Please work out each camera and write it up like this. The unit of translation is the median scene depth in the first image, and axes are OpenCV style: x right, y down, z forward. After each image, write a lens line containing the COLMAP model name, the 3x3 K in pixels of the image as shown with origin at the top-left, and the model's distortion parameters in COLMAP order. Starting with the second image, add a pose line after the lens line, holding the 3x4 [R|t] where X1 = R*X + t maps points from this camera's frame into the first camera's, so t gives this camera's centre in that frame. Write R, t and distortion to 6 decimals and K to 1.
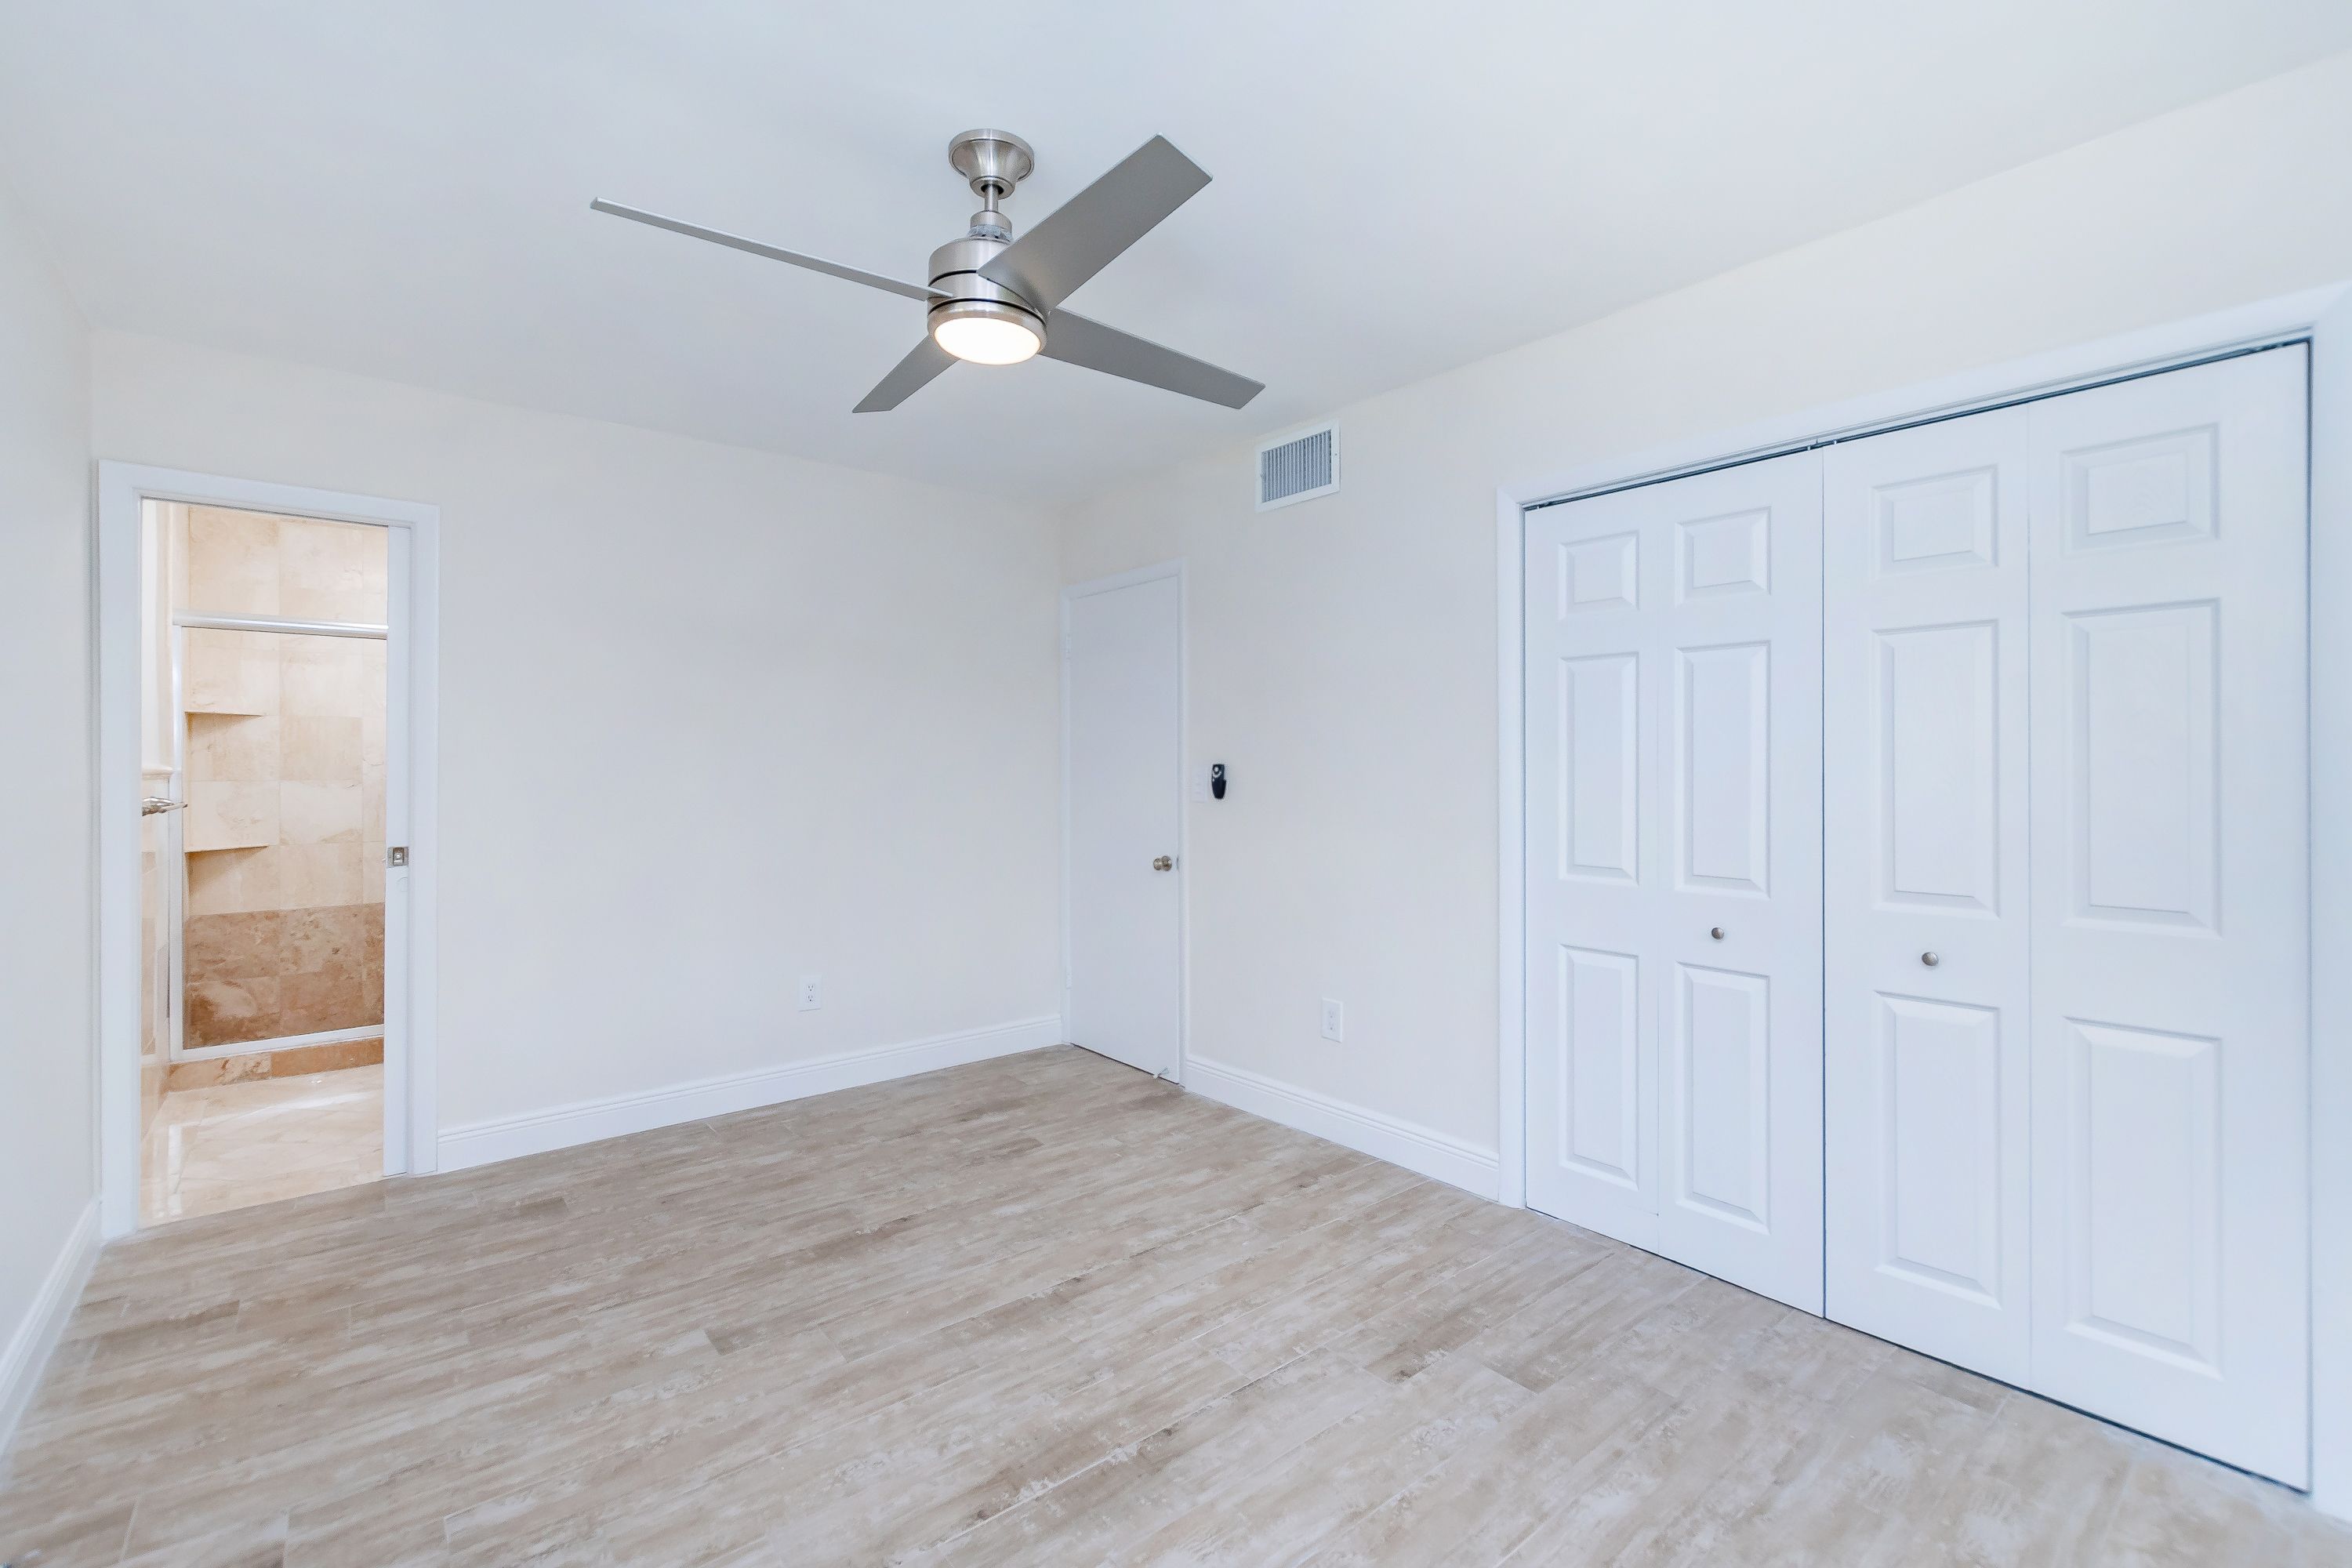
lens RADIAL K [[1043.8, 0, 1131.8], [0, 1043.8, 763.8], [0, 0, 1]] dist [-0.004489, -0.000993]
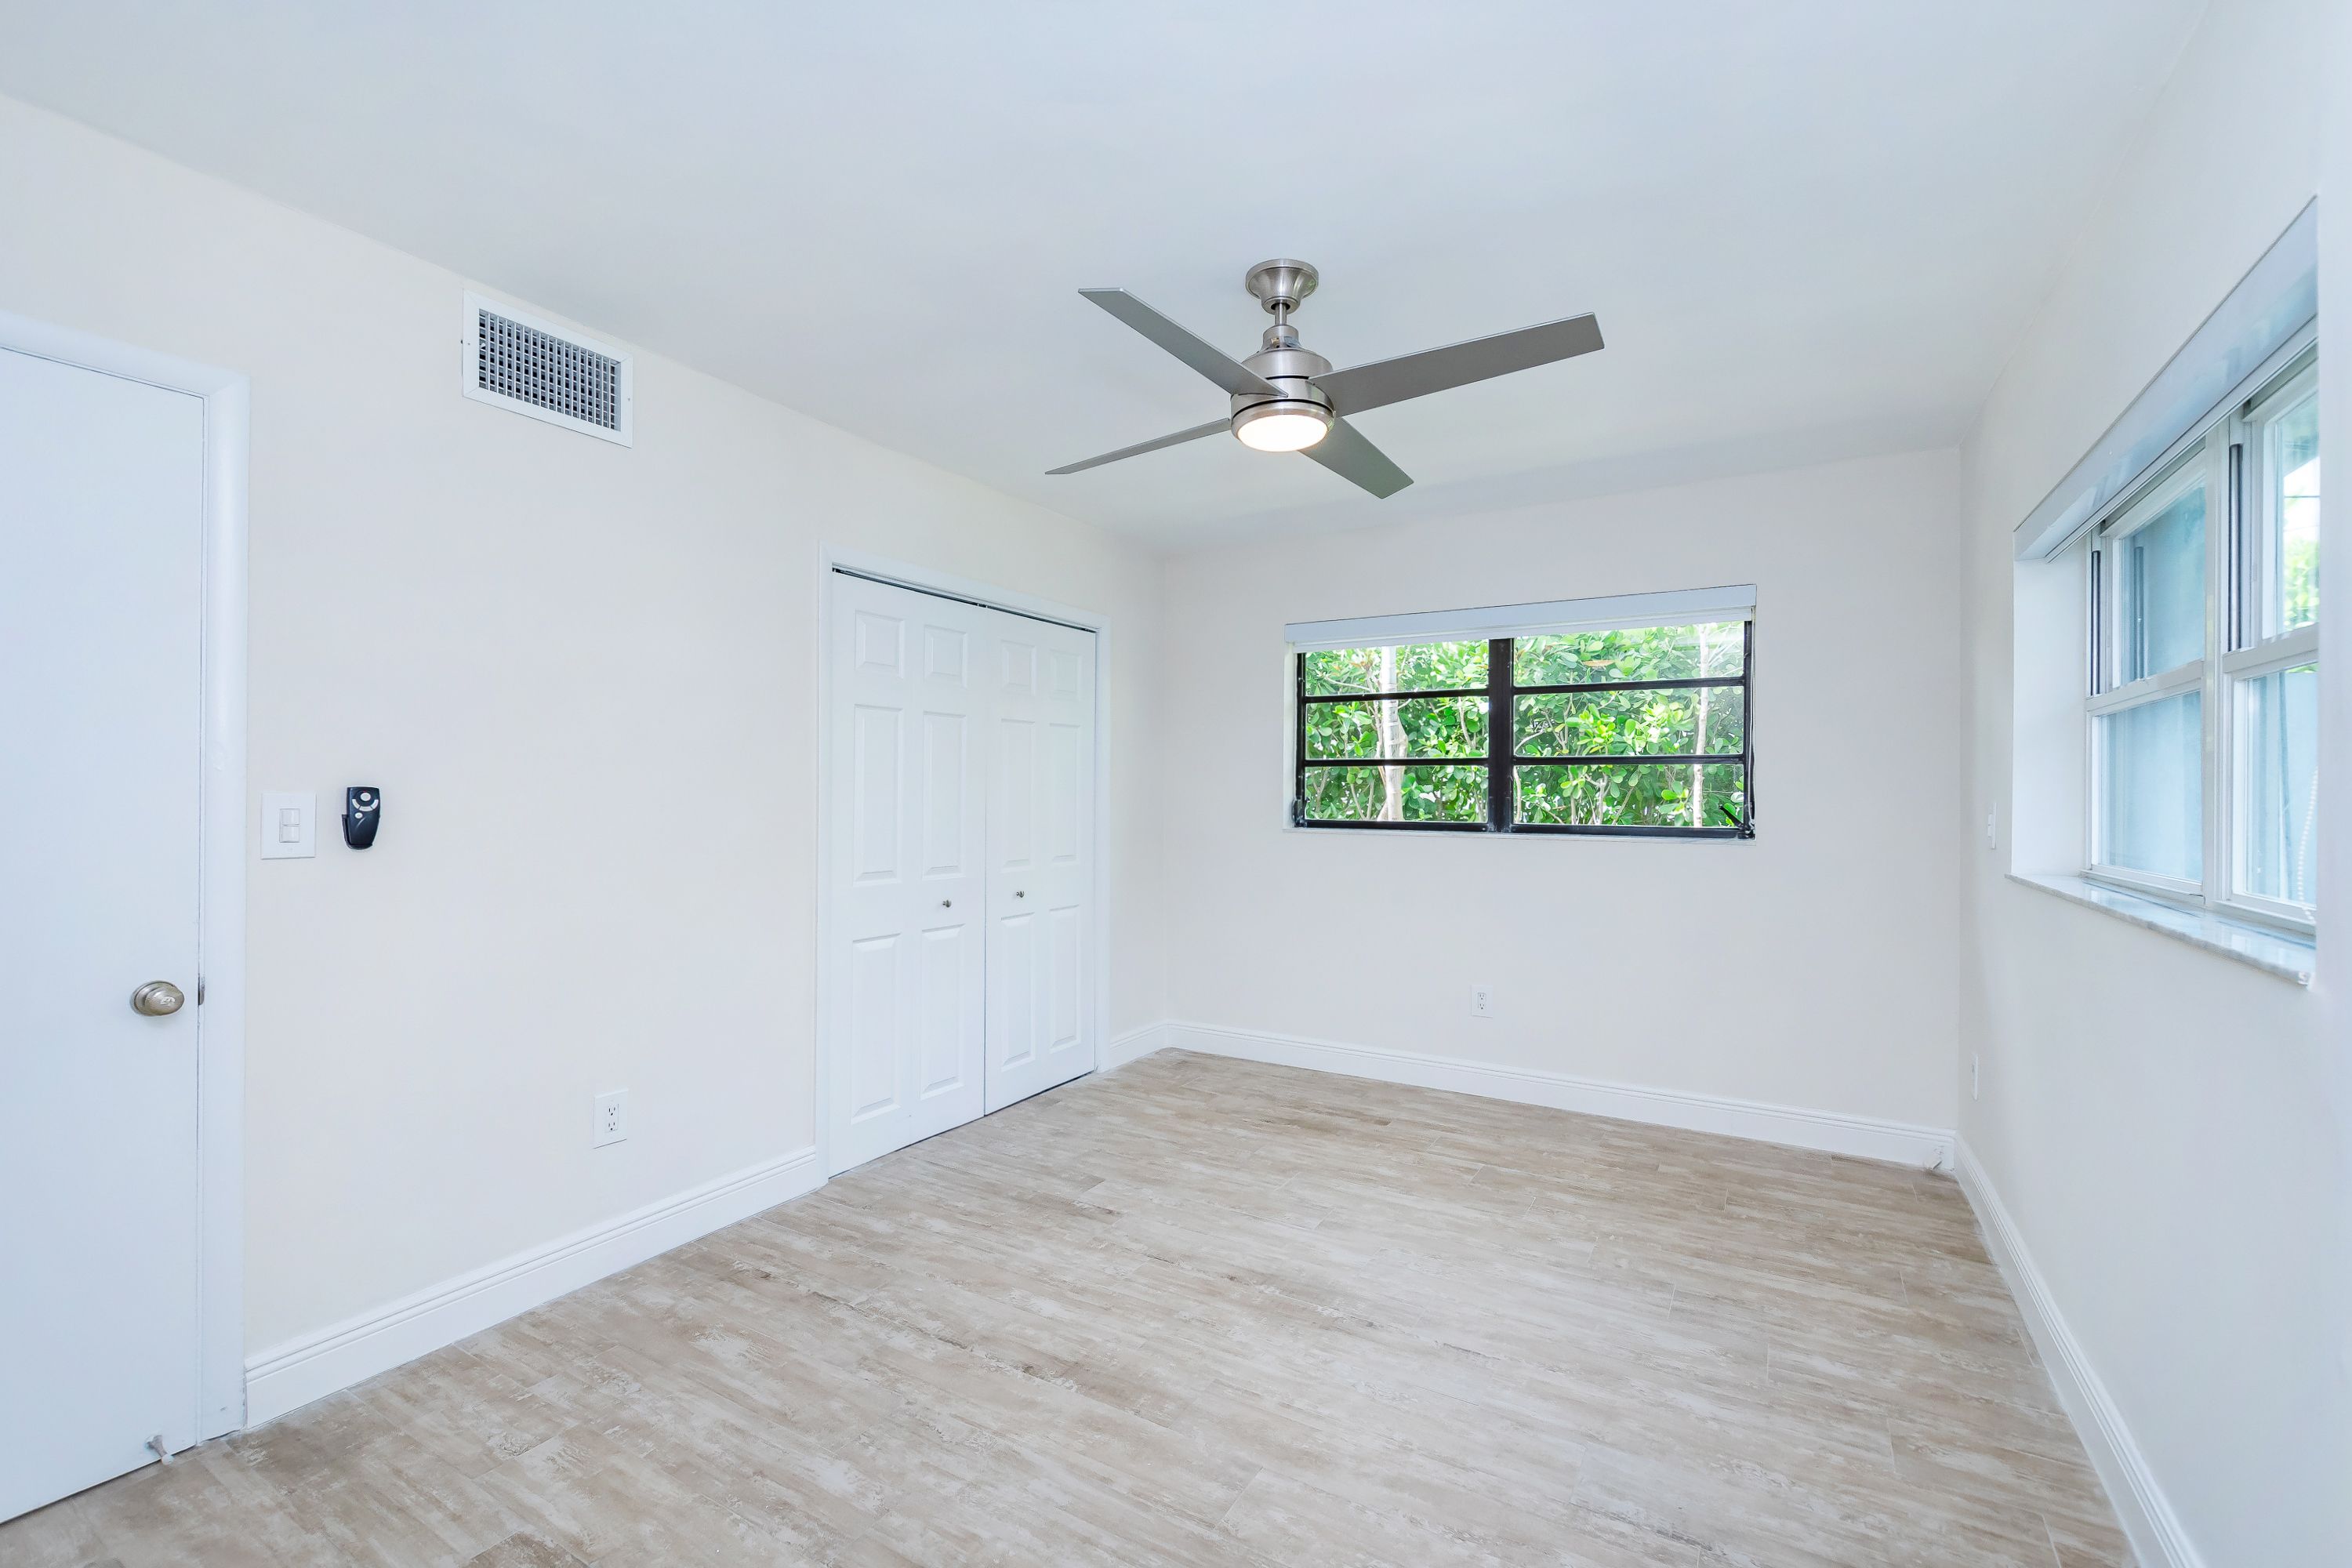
lens RADIAL K [[1043.8, 0, 1168.2], [0, 1043.8, 790.3], [0, 0, 1]] dist [-0.004489, -0.000993]
pose [[-0.381404, 0.001880, 0.924407, -0.926941], [-0.002465, 0.999992, -0.003051, 0.002526], [-0.924405, -0.003443, -0.381396, 1.235634]]
